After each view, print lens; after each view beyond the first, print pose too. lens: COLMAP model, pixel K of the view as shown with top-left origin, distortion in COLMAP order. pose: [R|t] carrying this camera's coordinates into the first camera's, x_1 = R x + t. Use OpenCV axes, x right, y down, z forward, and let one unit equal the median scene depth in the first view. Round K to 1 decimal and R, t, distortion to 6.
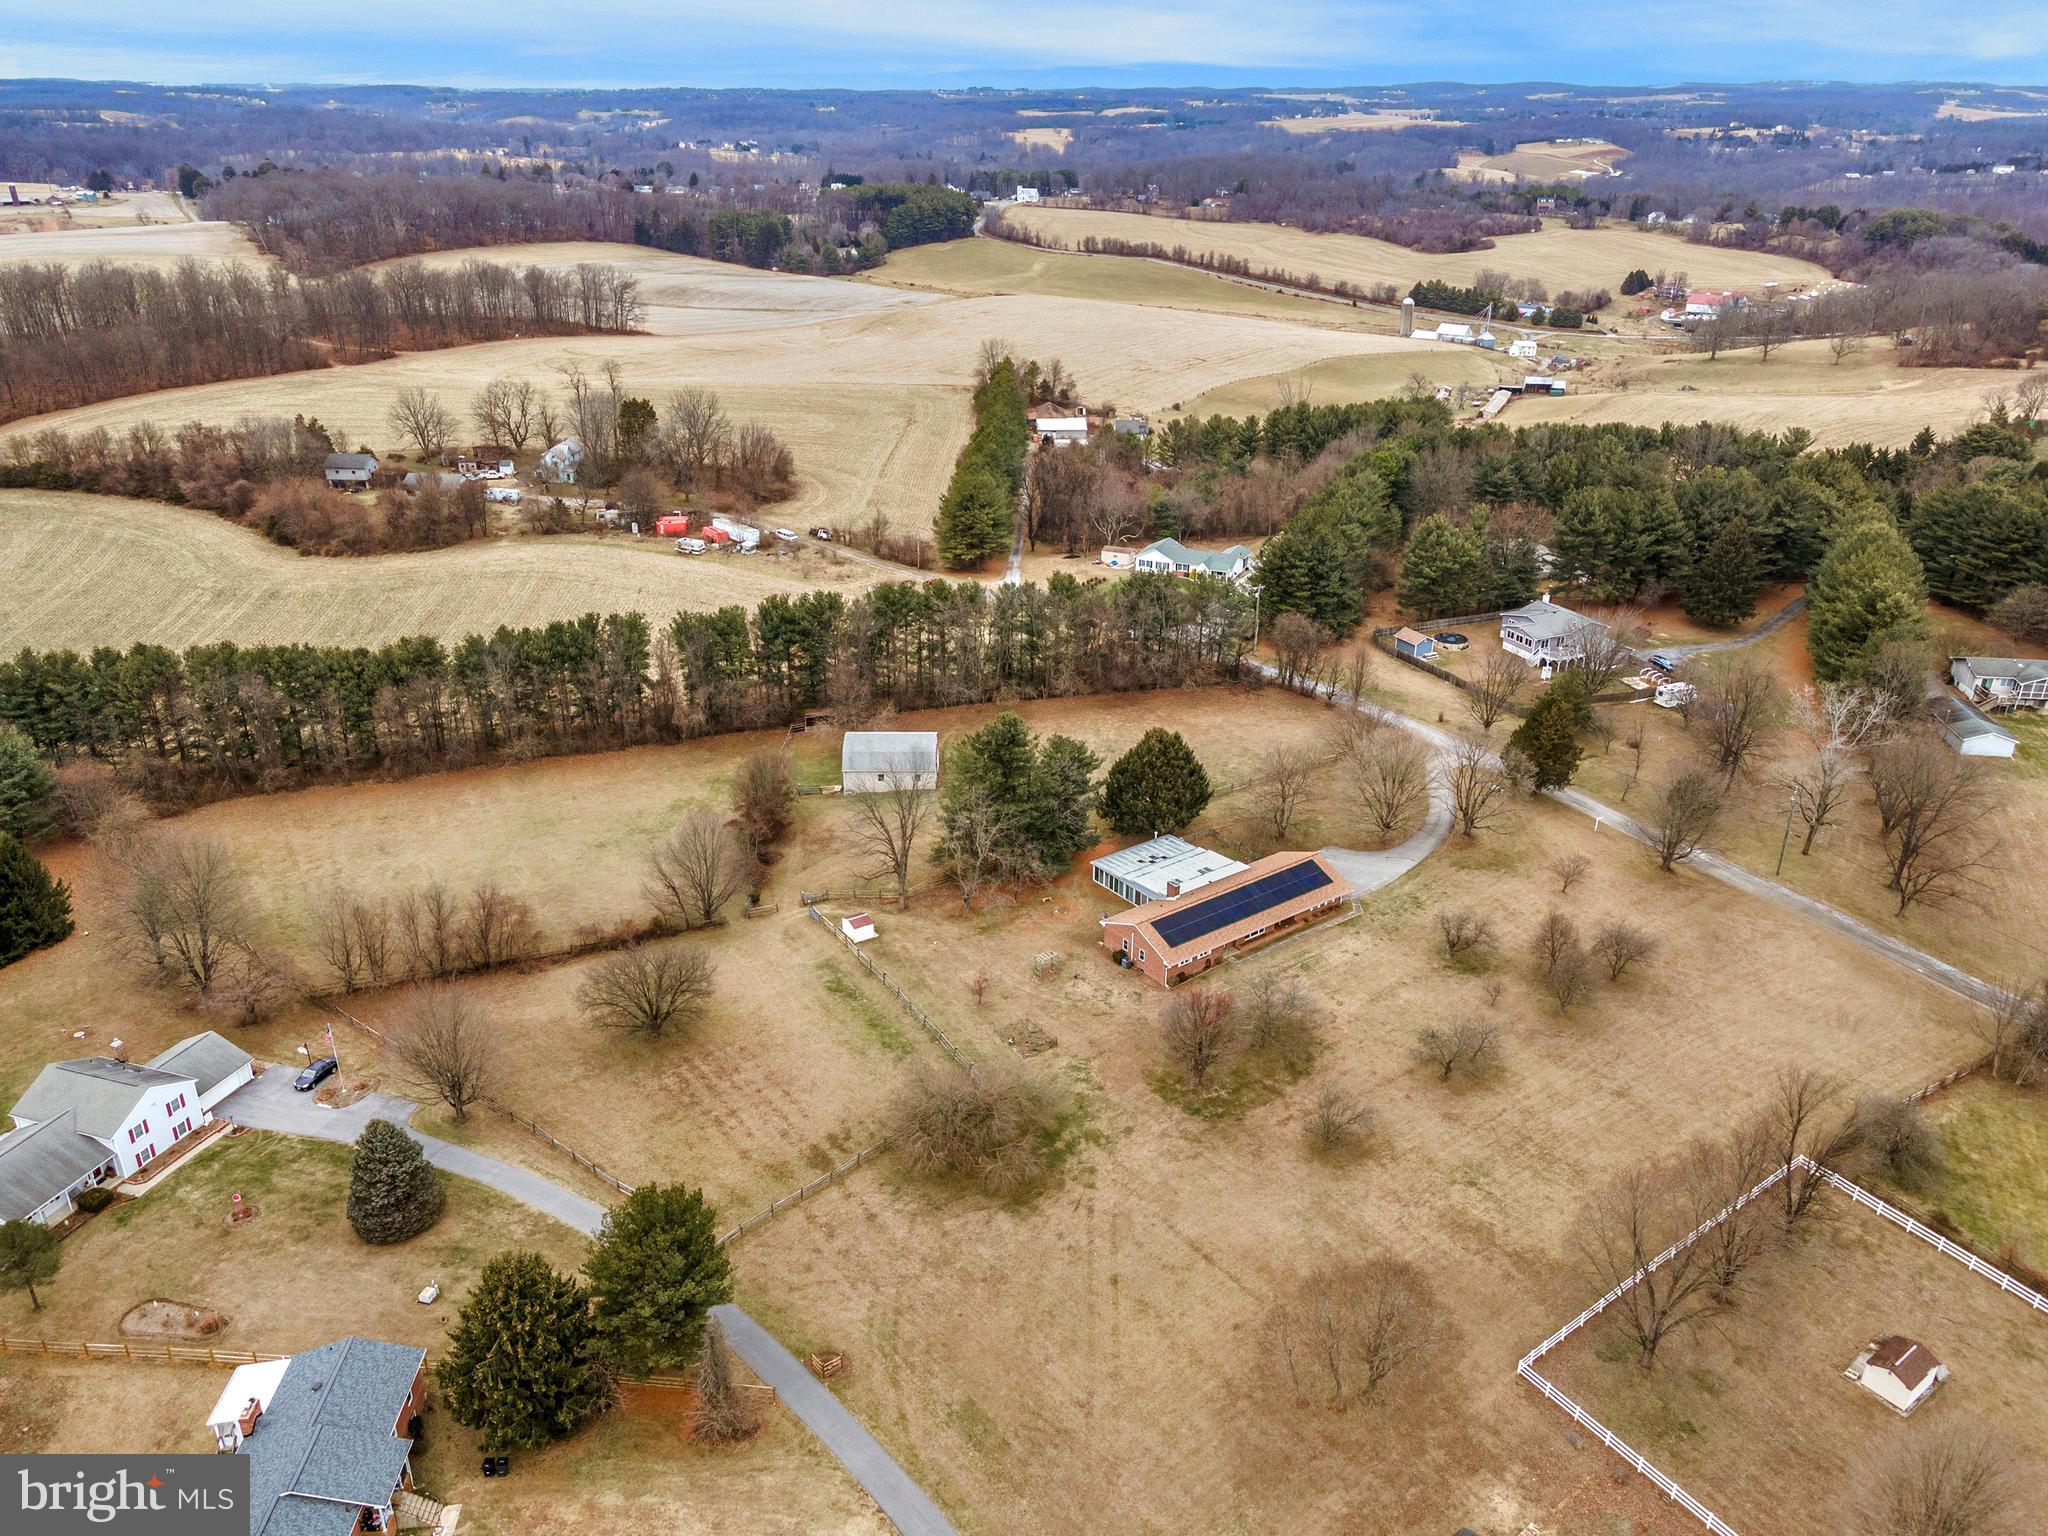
lens RADIAL K [[1512.8, 0, 1006.0], [0, 1512.8, 764.9], [0, 0, 1]] dist [0.036448, 0.002677]
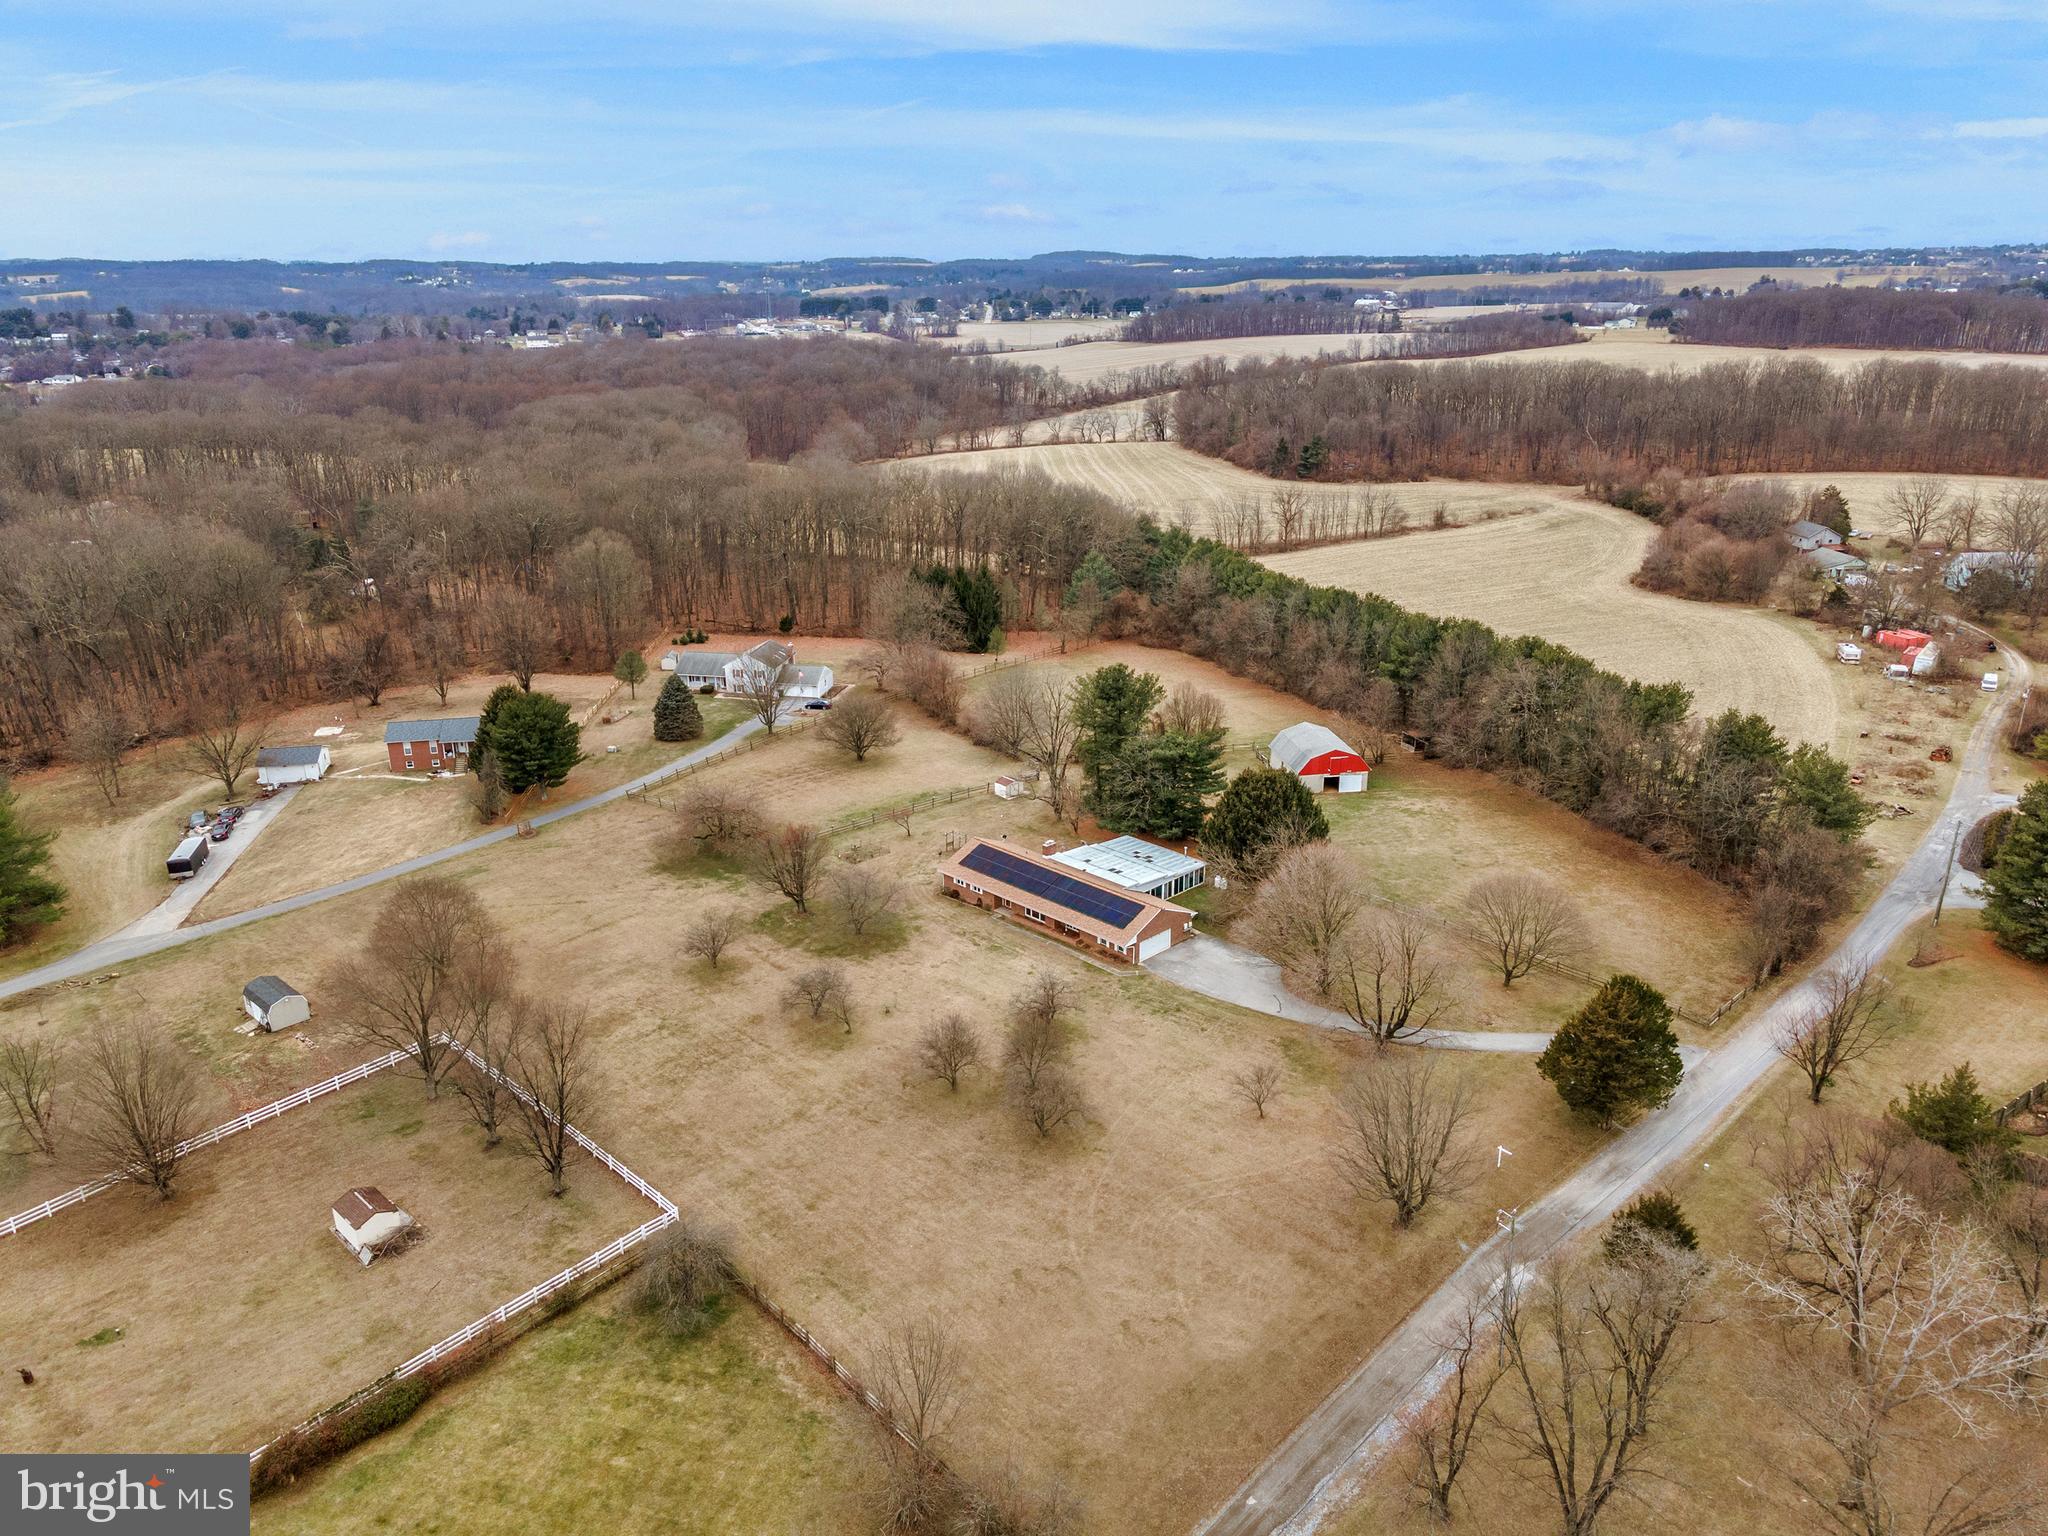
lens RADIAL K [[1453.3, 0, 1024.3], [0, 1453.3, 816.2], [0, 0, 1]] dist [0.030417, 0.033101]
pose [[0.145473, 0.350622, -0.925150, 0.955175], [-0.400042, 0.876092, 0.269126, -0.183113], [0.904878, 0.330948, 0.267711, 0.689808]]
